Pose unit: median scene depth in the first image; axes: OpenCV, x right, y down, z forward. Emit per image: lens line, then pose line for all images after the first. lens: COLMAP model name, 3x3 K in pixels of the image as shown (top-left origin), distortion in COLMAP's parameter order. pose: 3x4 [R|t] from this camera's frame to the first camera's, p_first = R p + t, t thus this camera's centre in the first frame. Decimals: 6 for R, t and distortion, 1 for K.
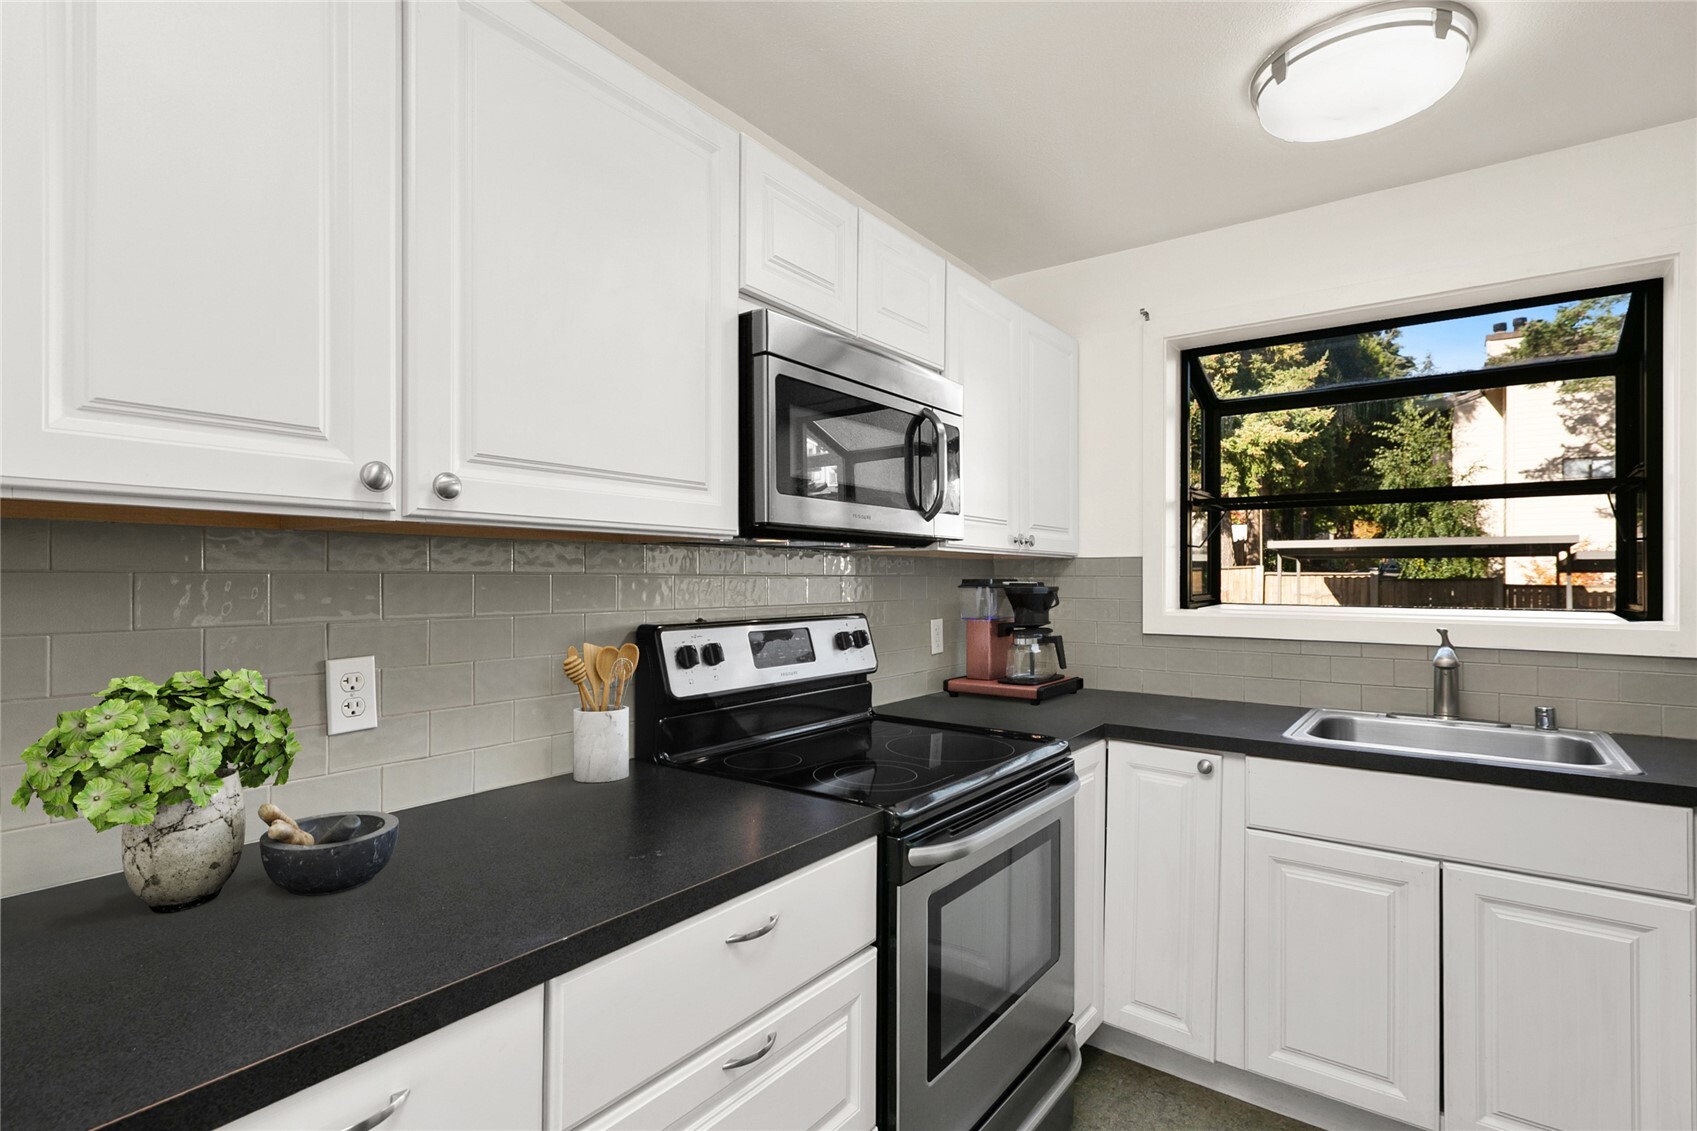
lens RADIAL K [[818.4, 0, 848.5], [0, 818.4, 572.3], [0, 0, 1]] dist [0.001647, 0.000139]
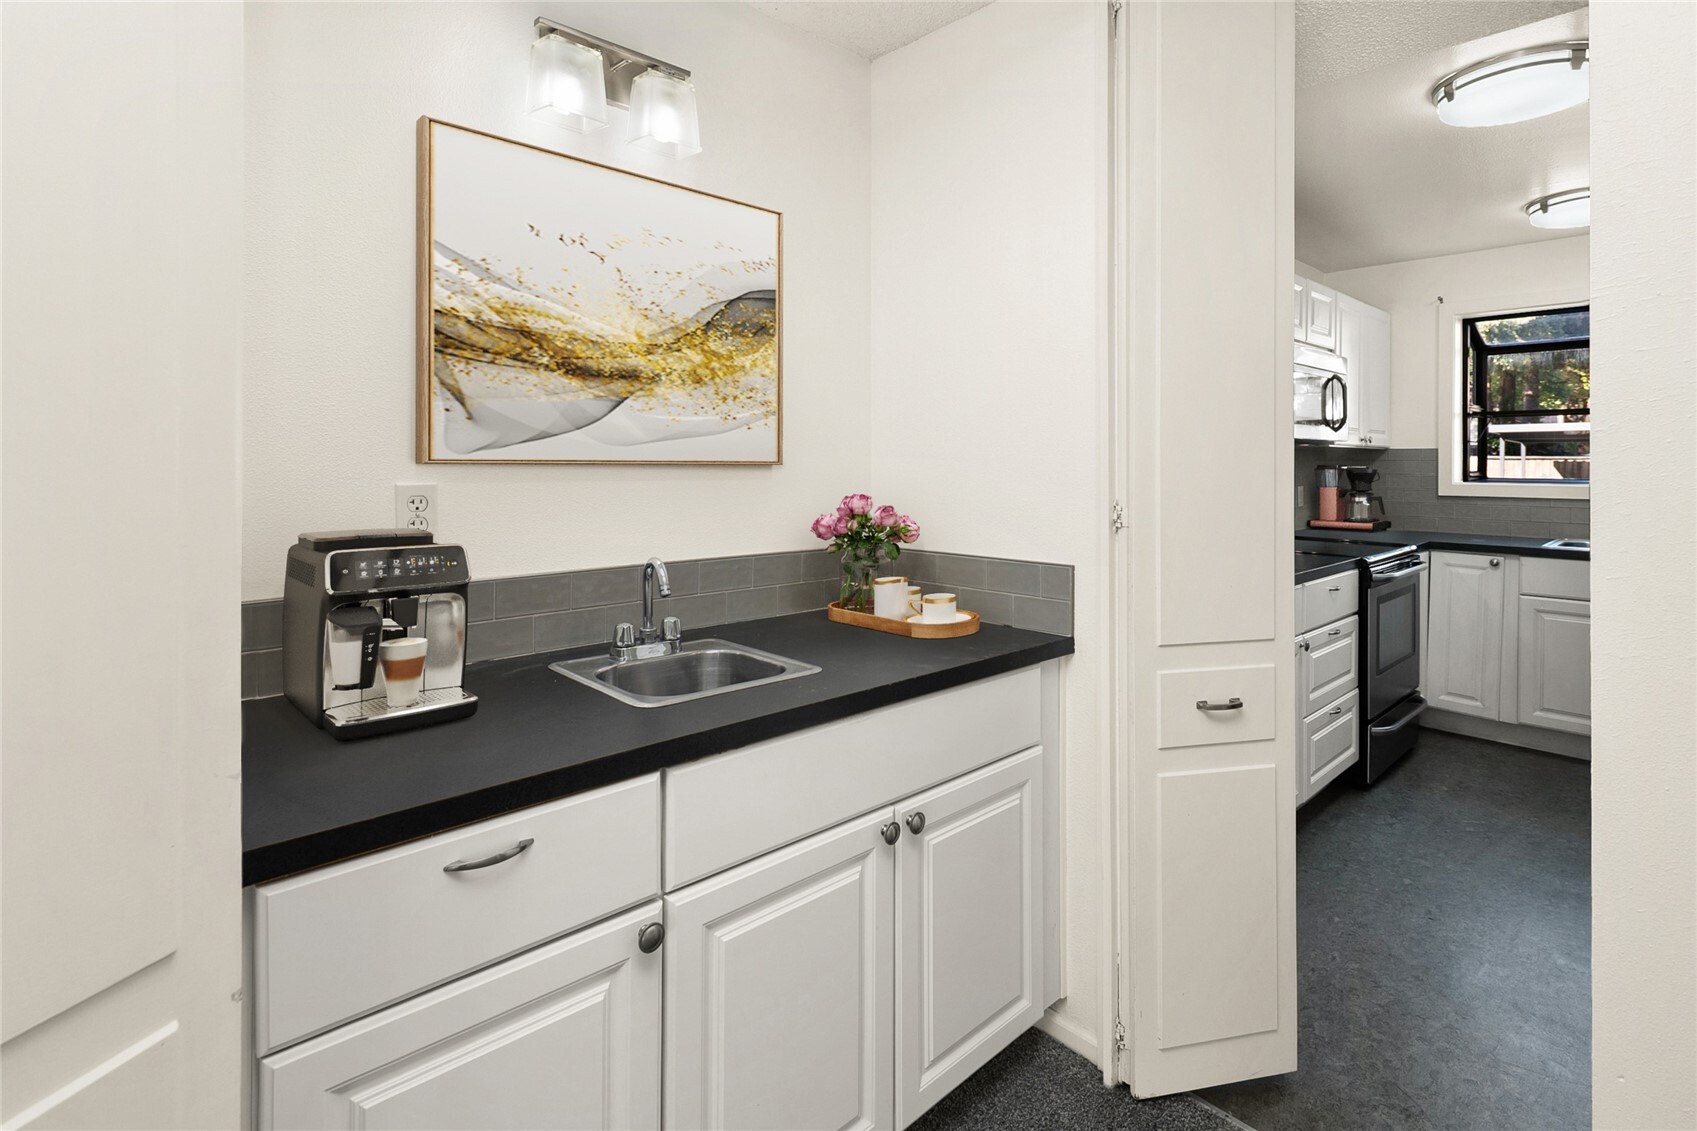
lens RADIAL K [[806.5, 0, 857.1], [0, 806.5, 461.3], [0, 0, 1]] dist [0.000755, -0.000228]
pose [[0.983207, 0.001103, -0.182488, -0.597375], [0.000130, 0.999977, 0.006749, -0.005442], [0.182491, -0.006660, 0.983185, -0.974334]]
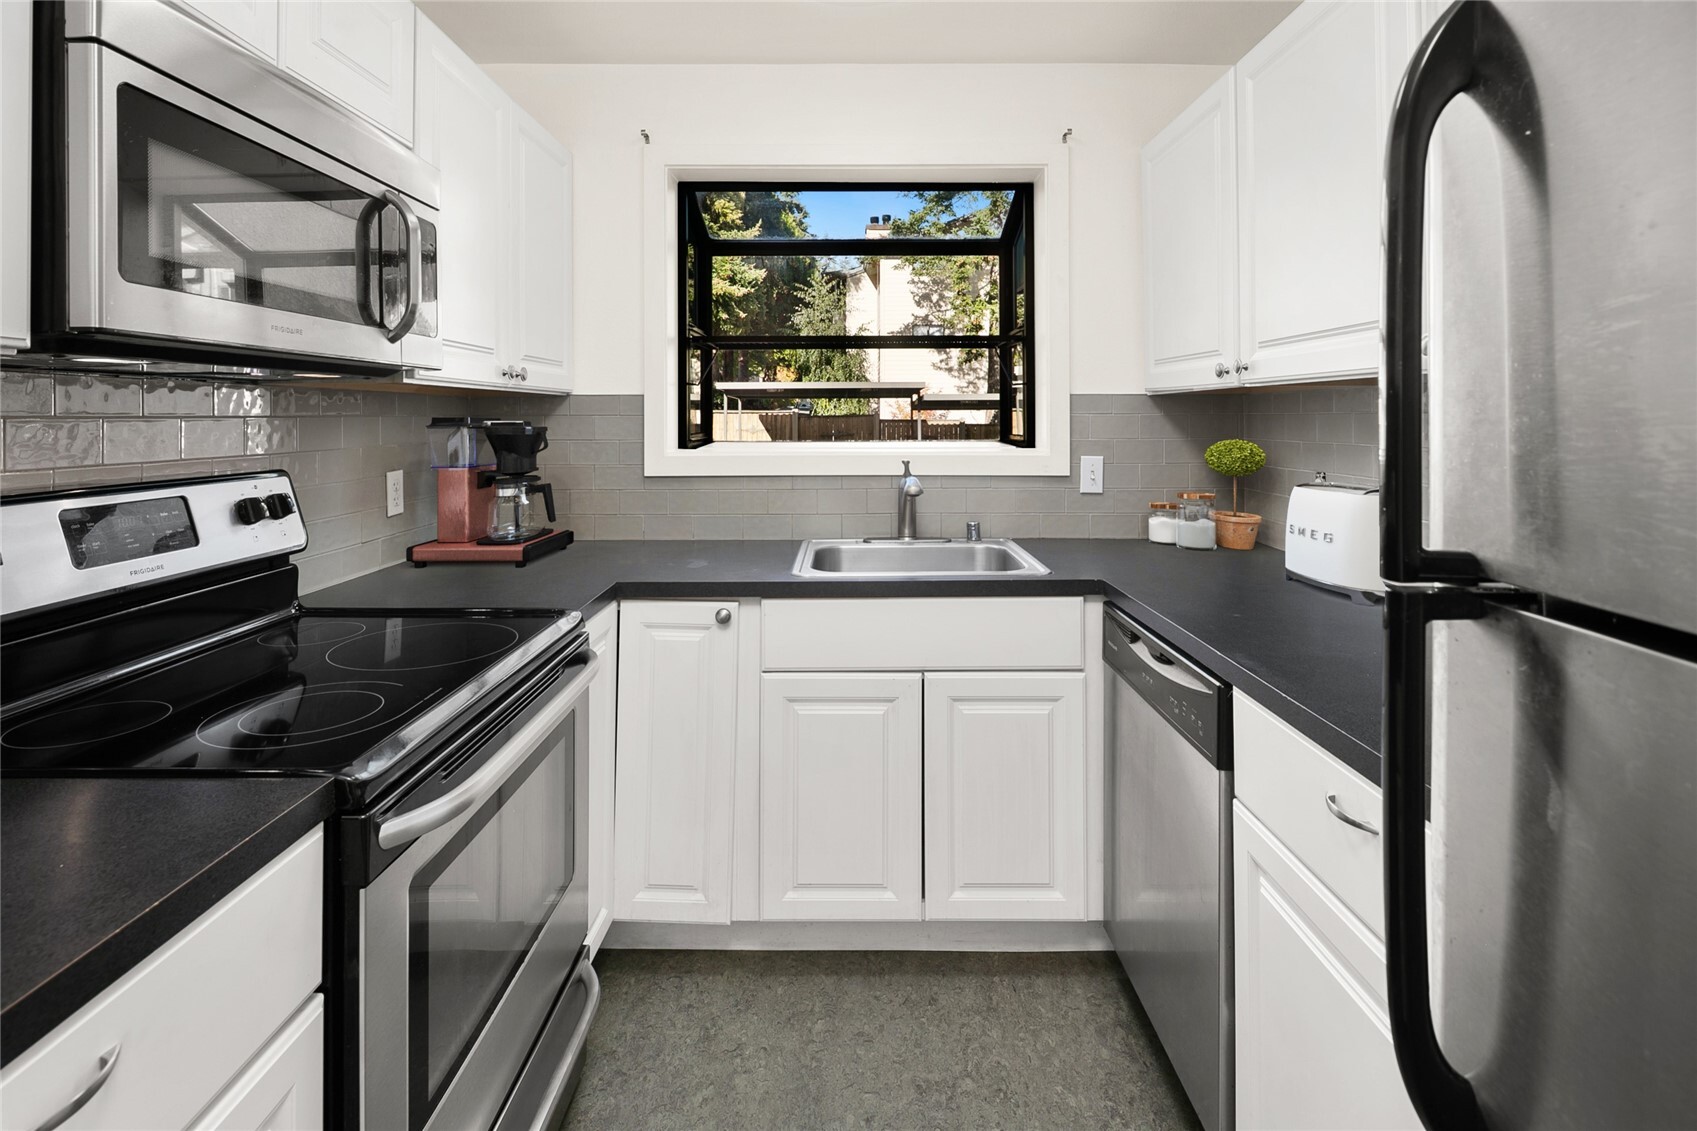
lens RADIAL K [[809.2, 0, 843.3], [0, 809.2, 406.9], [0, 0, 1]] dist [-0.001127, -0.000753]
pose [[0.804251, 0.001065, 0.594289, -0.008893], [0.001638, 0.999991, -0.004008, -0.000776], [-0.594287, 0.004197, 0.804242, 0.146094]]
